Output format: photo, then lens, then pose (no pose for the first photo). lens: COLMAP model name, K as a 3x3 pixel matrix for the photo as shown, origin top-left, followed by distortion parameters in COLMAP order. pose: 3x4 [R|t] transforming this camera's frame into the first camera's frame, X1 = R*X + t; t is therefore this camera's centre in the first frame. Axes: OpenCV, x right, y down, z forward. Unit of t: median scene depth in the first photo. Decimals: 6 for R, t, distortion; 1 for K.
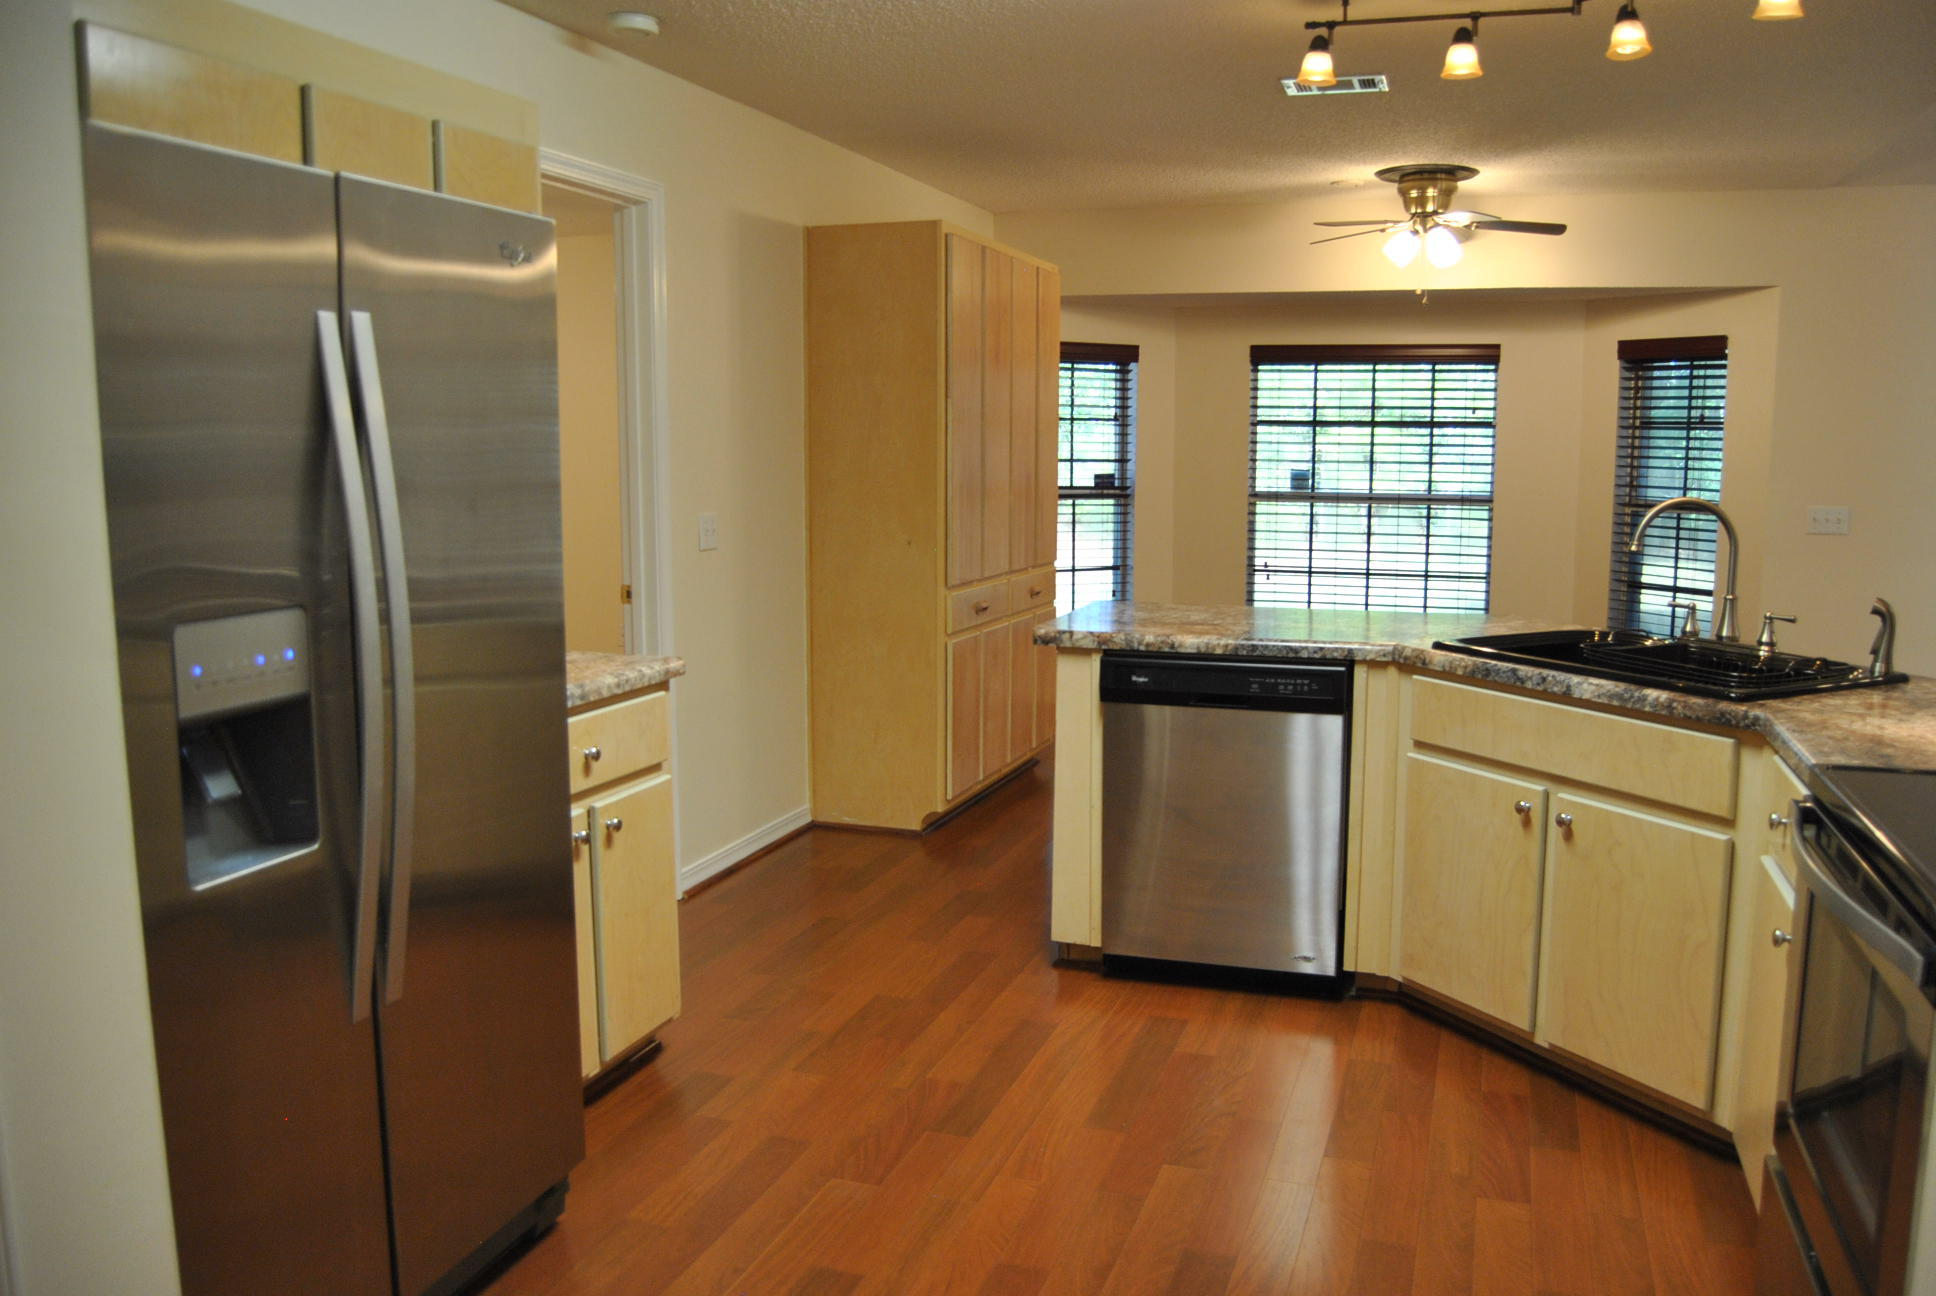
lens RADIAL K [[1501.8, 0, 968.0], [0, 1501.8, 648.0], [0, 0, 1]] dist [-0.100896, 0.001393]
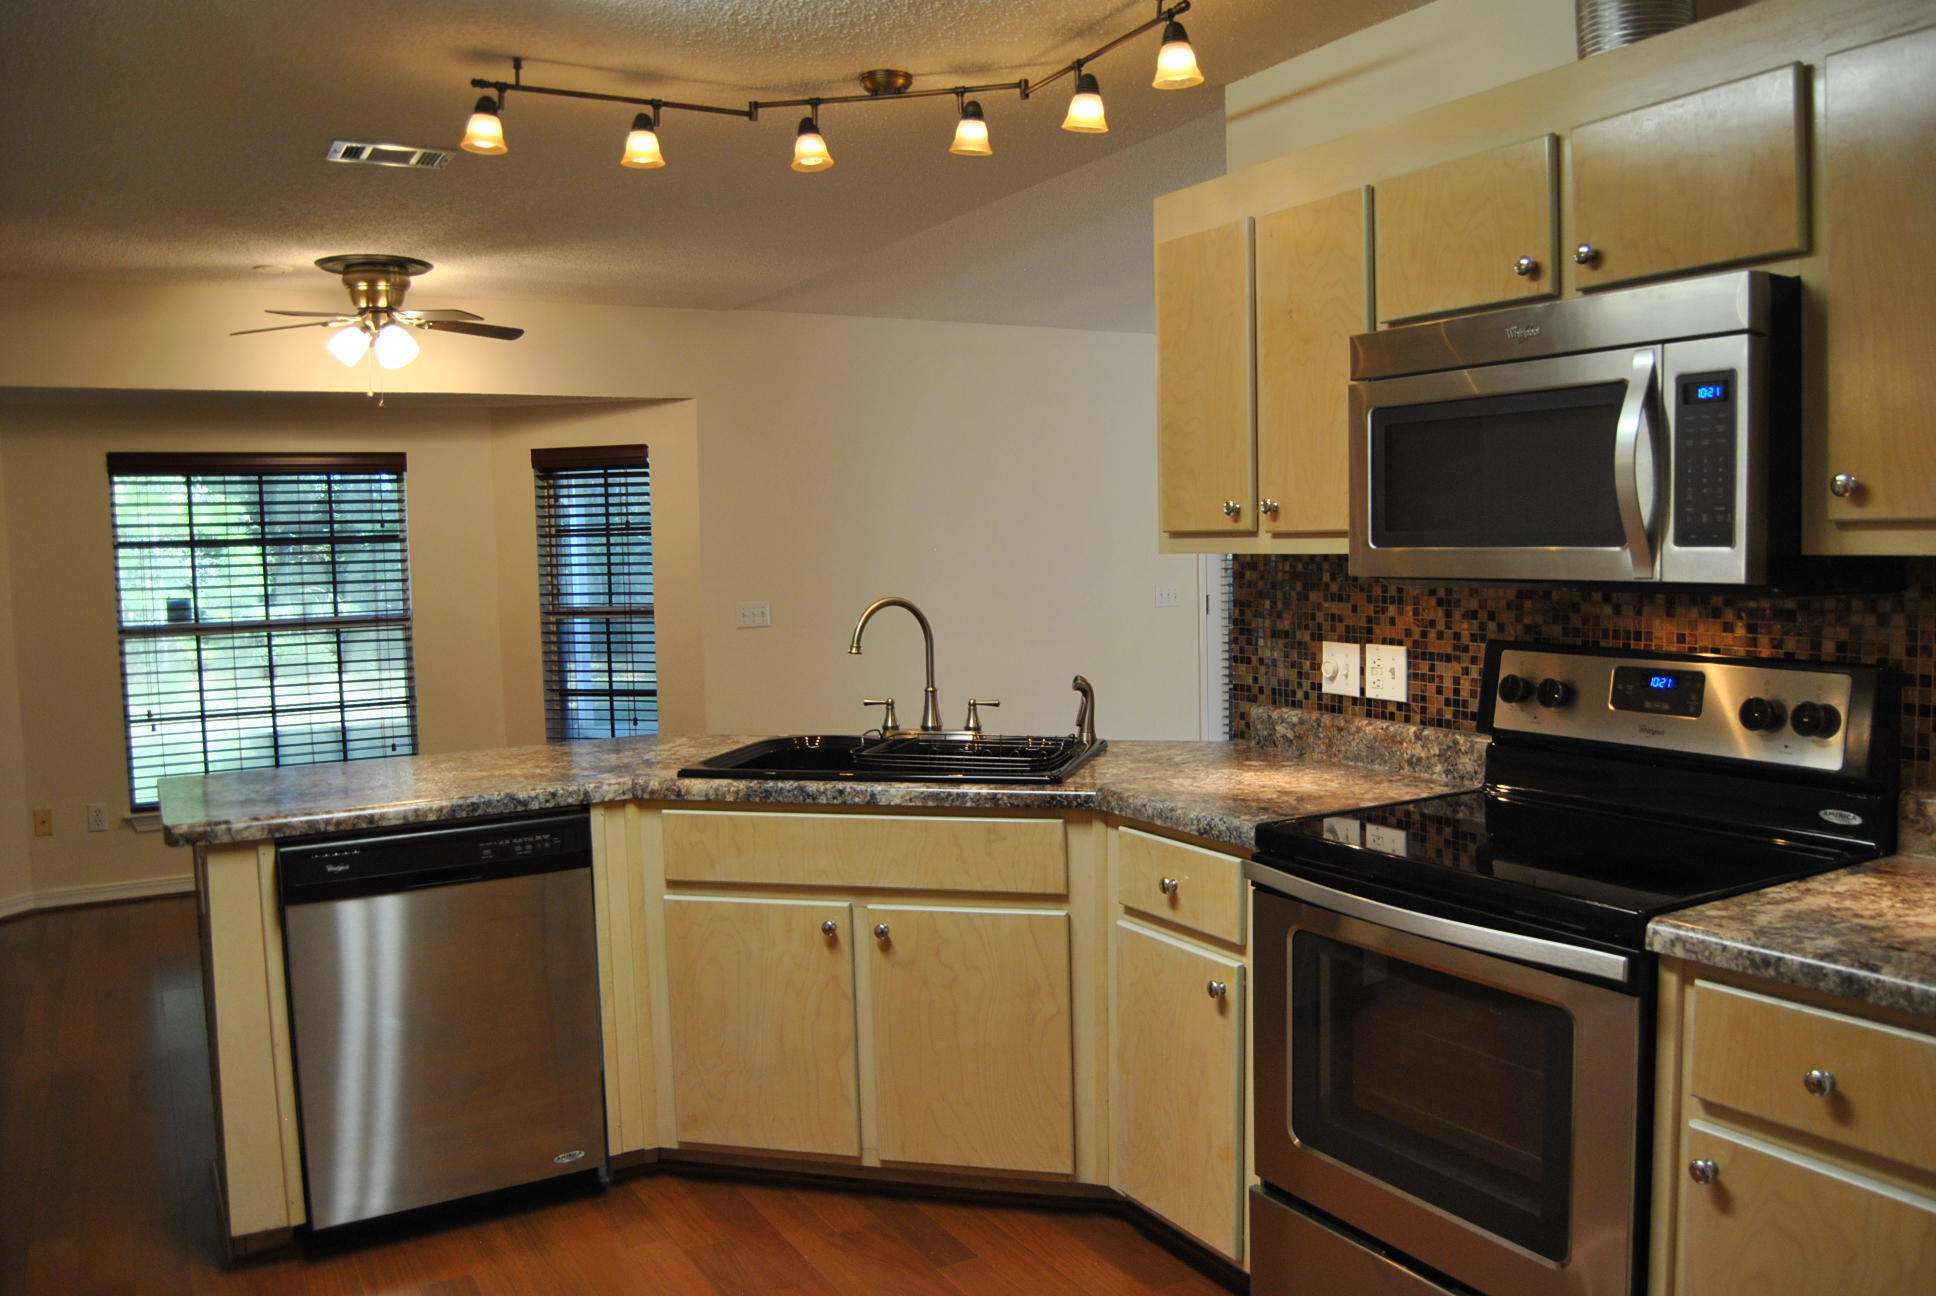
lens RADIAL K [[1517.4, 0, 968.0], [0, 1517.4, 648.0], [0, 0, 1]] dist [-0.070002, 0.005324]
pose [[0.656610, -0.072994, 0.750690, -0.140061], [0.129989, 0.991364, -0.017303, -0.020981], [-0.742944, 0.108943, 0.660428, 0.125259]]
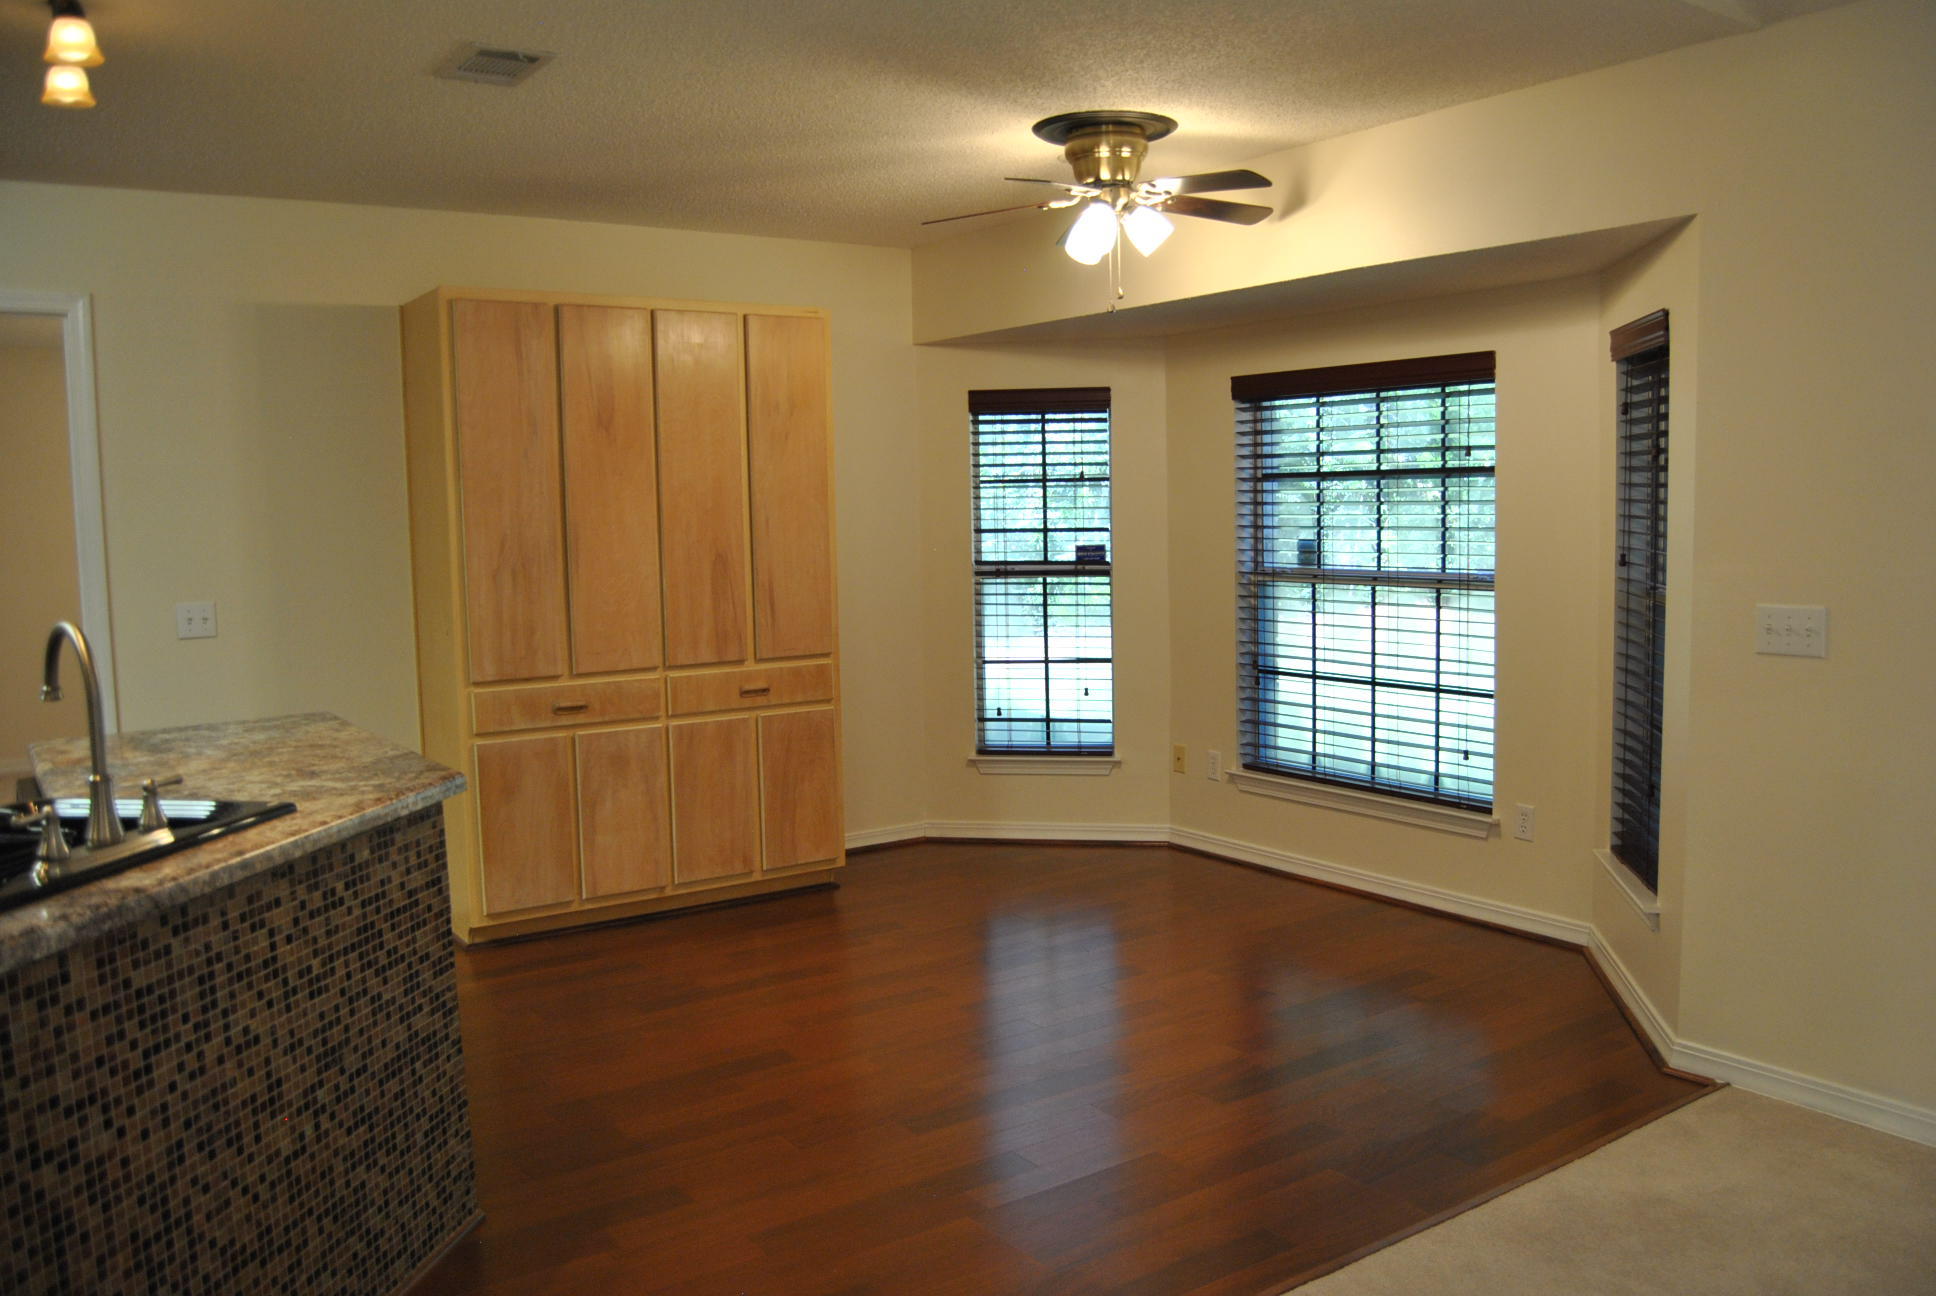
lens RADIAL K [[1533.7, 0, 965.7], [0, 1533.7, 663.5], [0, 0, 1]] dist [-0.077641, 0.036597]
pose [[0.808102, 0.040554, -0.587645, 0.620494], [-0.049317, 0.998783, 0.001109, -0.057748], [0.586975, 0.028085, 0.809118, 0.332928]]
